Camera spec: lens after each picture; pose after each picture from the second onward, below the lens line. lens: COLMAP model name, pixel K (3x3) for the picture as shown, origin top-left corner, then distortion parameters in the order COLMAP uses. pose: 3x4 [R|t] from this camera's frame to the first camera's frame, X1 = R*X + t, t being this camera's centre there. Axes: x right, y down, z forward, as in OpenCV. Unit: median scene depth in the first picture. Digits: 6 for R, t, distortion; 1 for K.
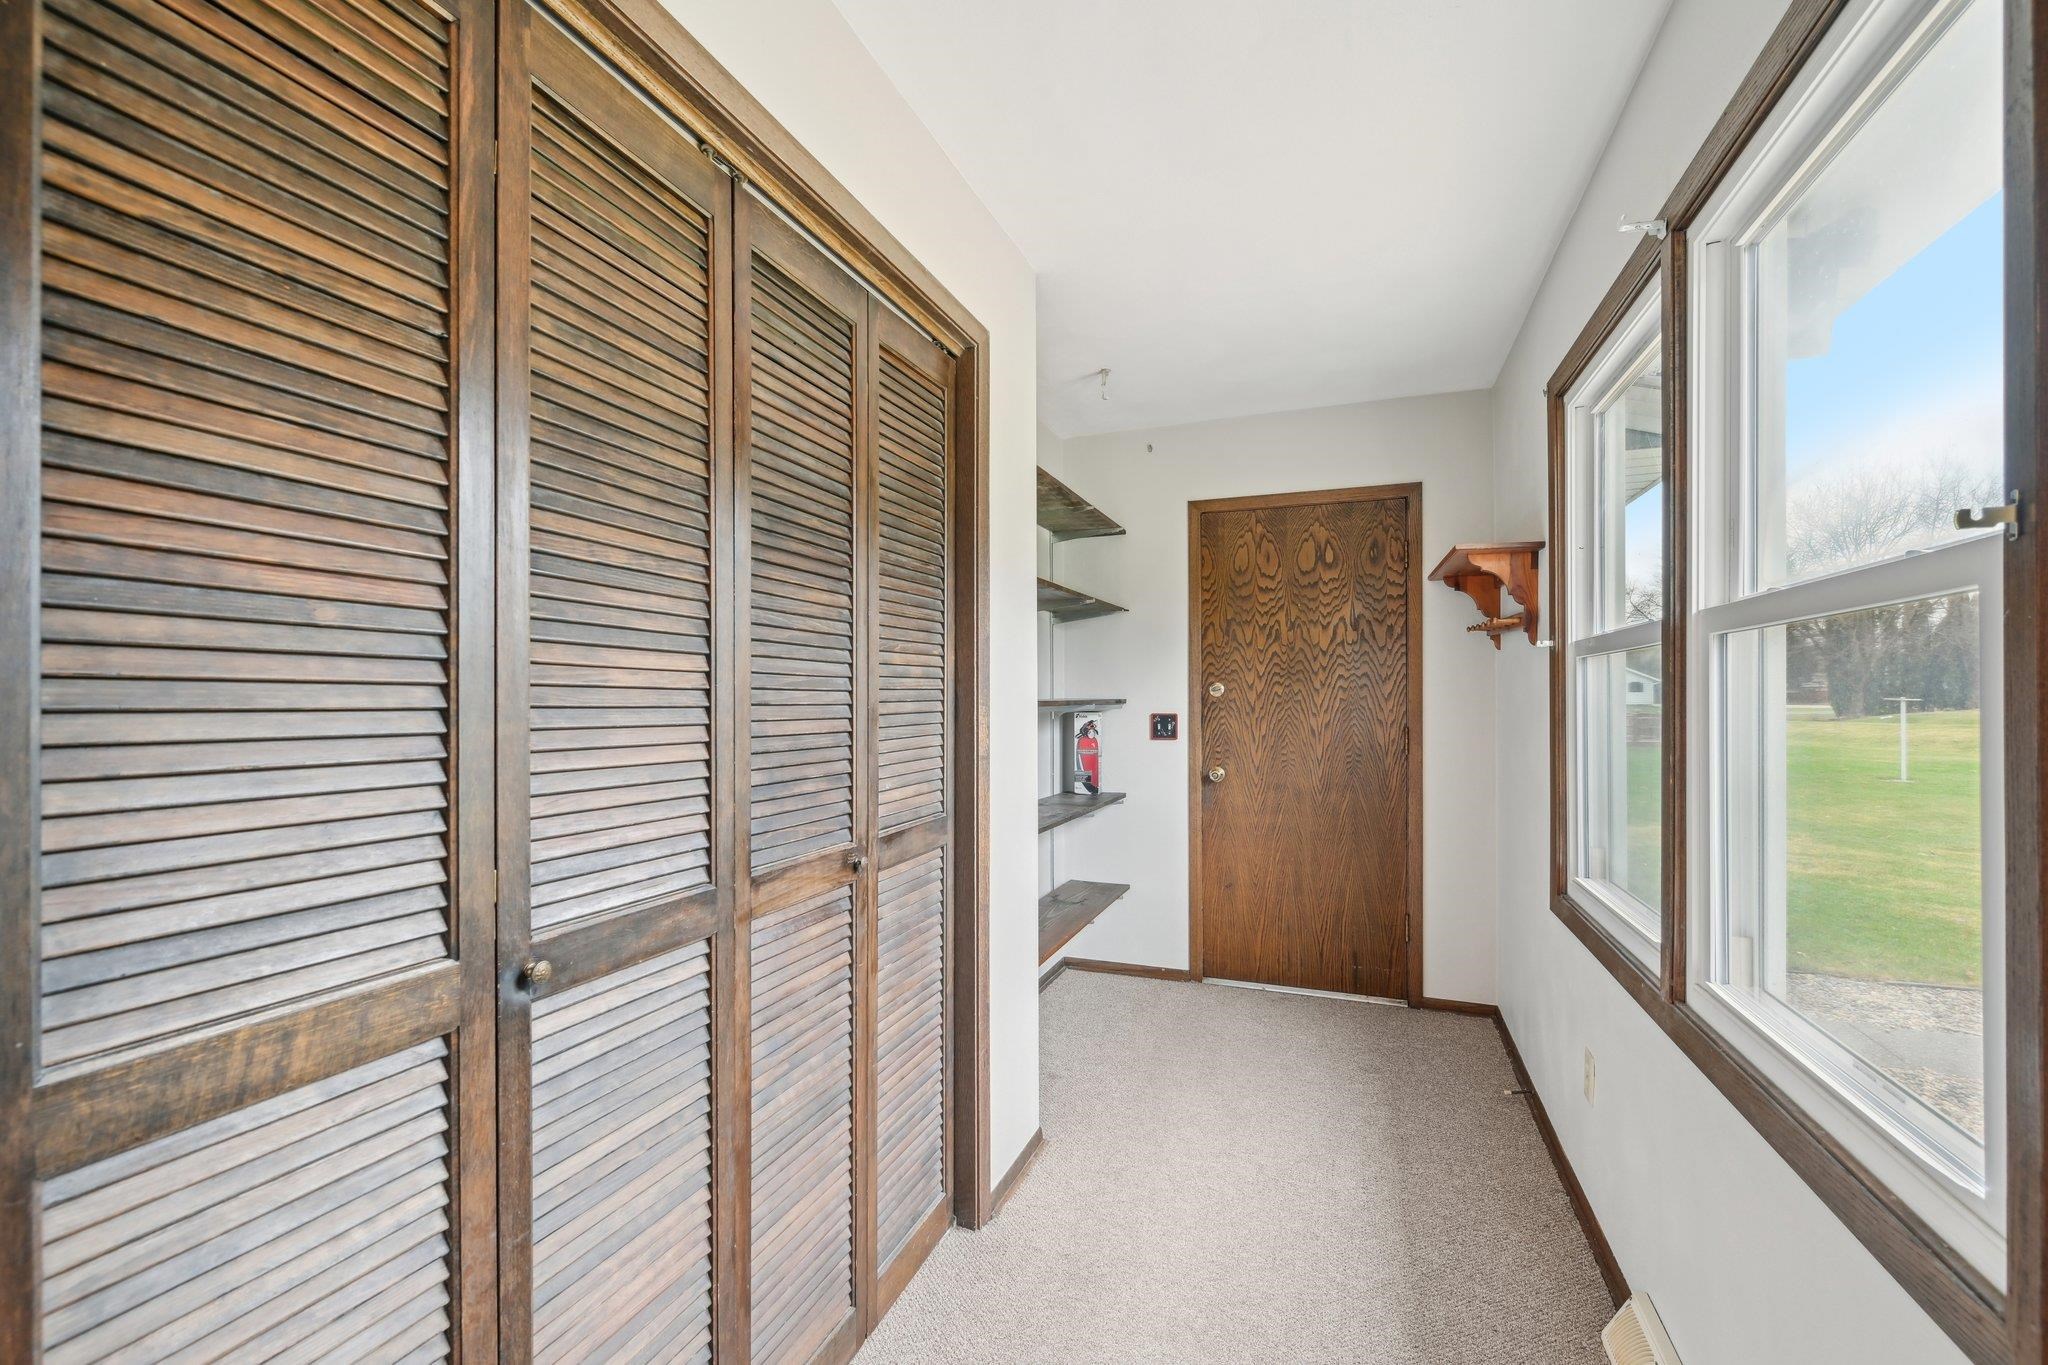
lens RADIAL K [[829.9, 0, 1032.7], [0, 829.9, 686.6], [0, 0, 1]] dist [0.000637, -0.001669]
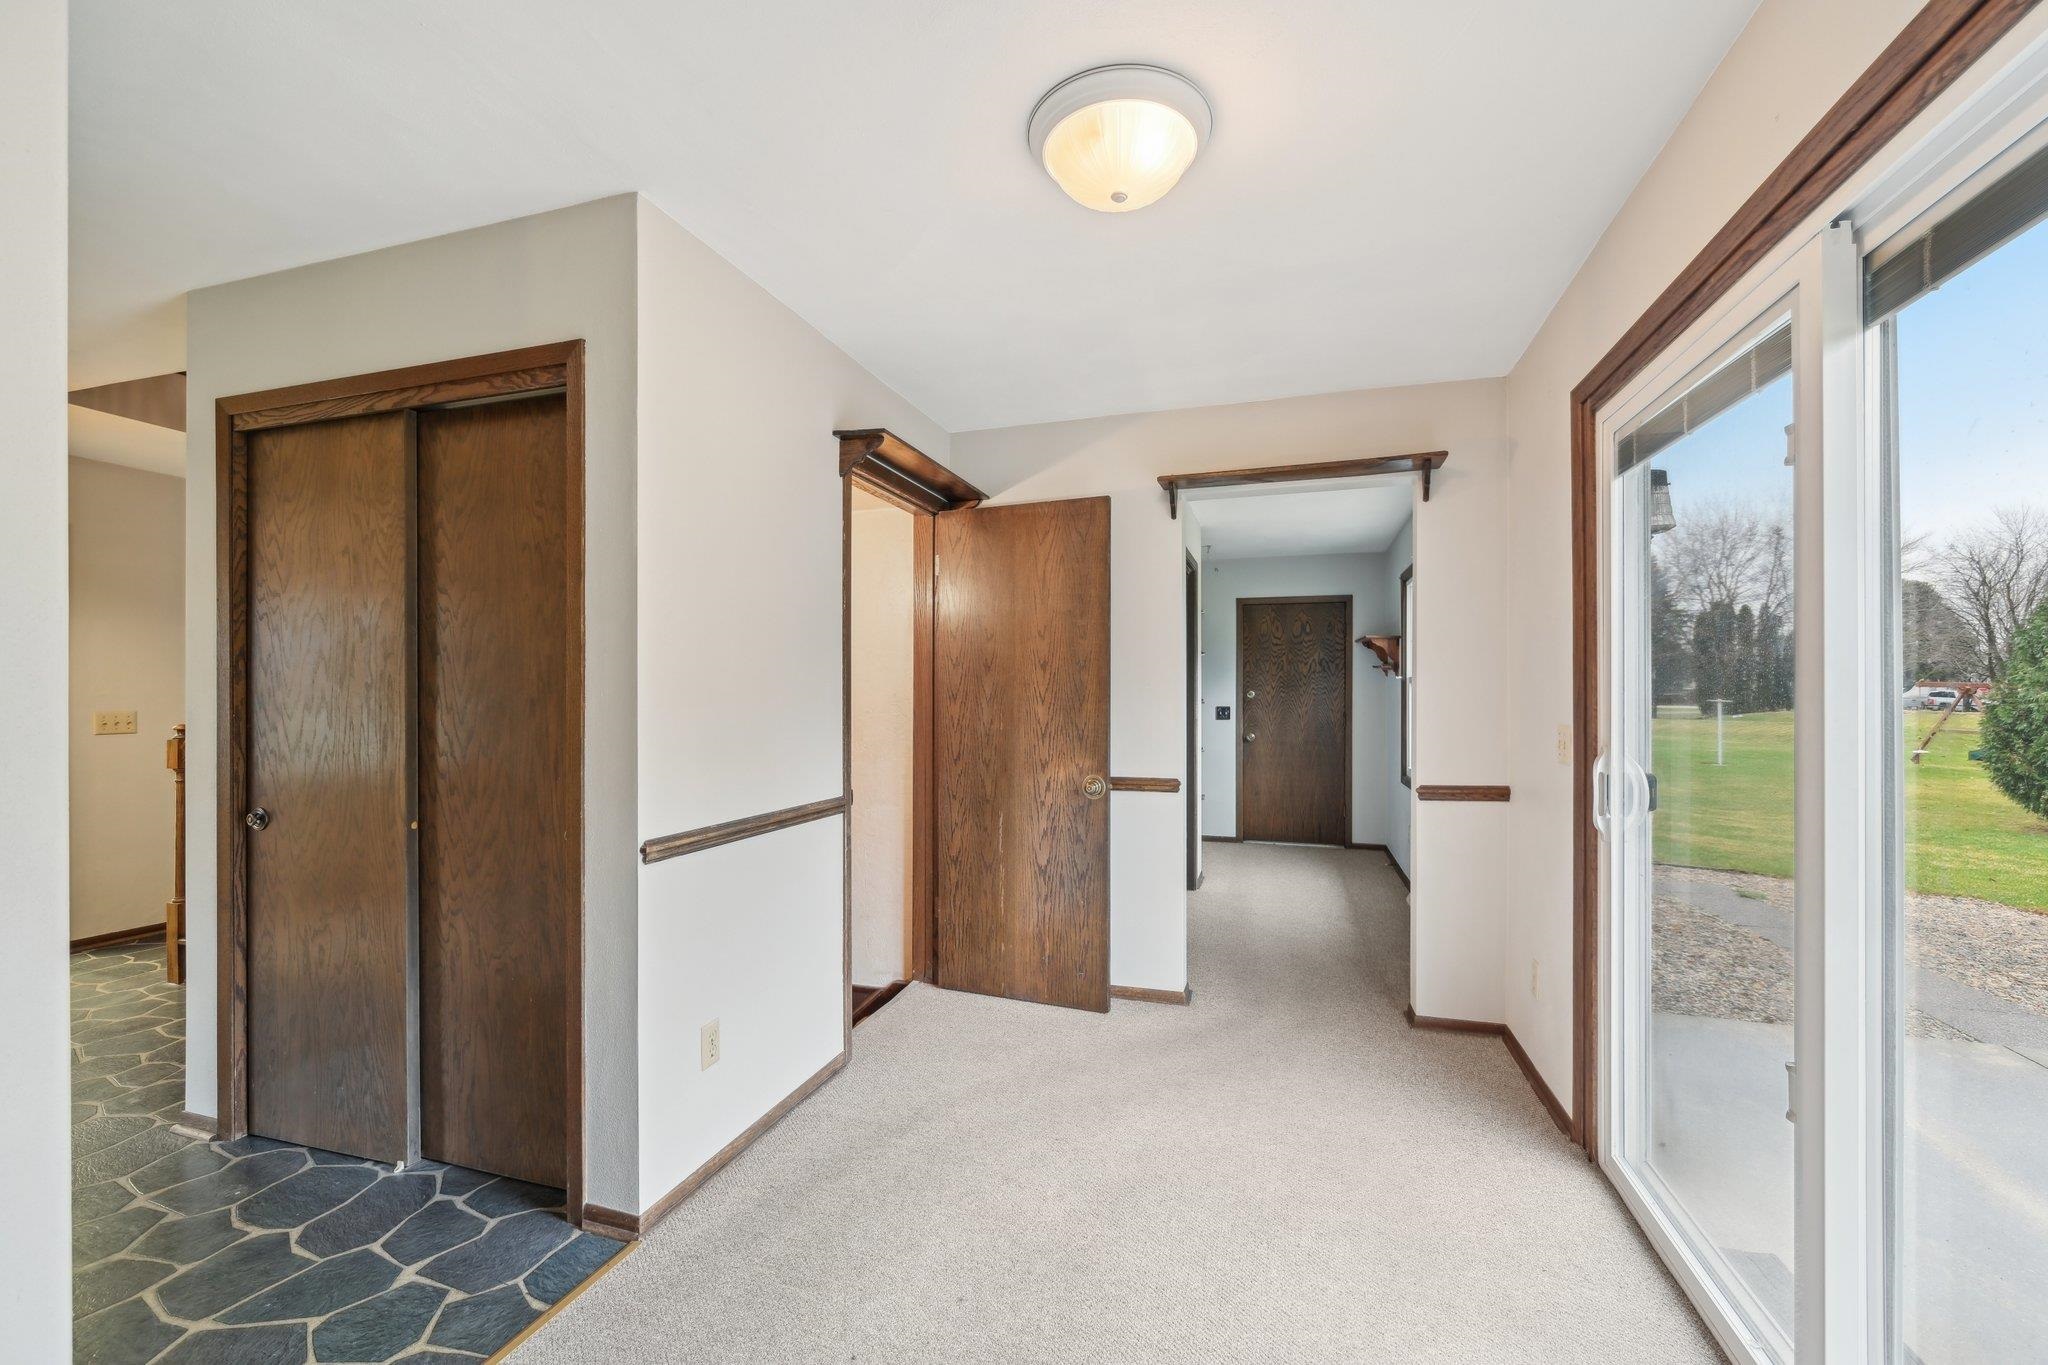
lens RADIAL K [[829.9, 0, 1016.6], [0, 829.9, 693.8], [0, 0, 1]] dist [0.000637, -0.001669]
pose [[0.998069, 0.000584, 0.062105, -0.466306], [-0.001013, 0.999976, 0.006874, -0.011062], [-0.062100, -0.006923, 0.998046, -0.956202]]
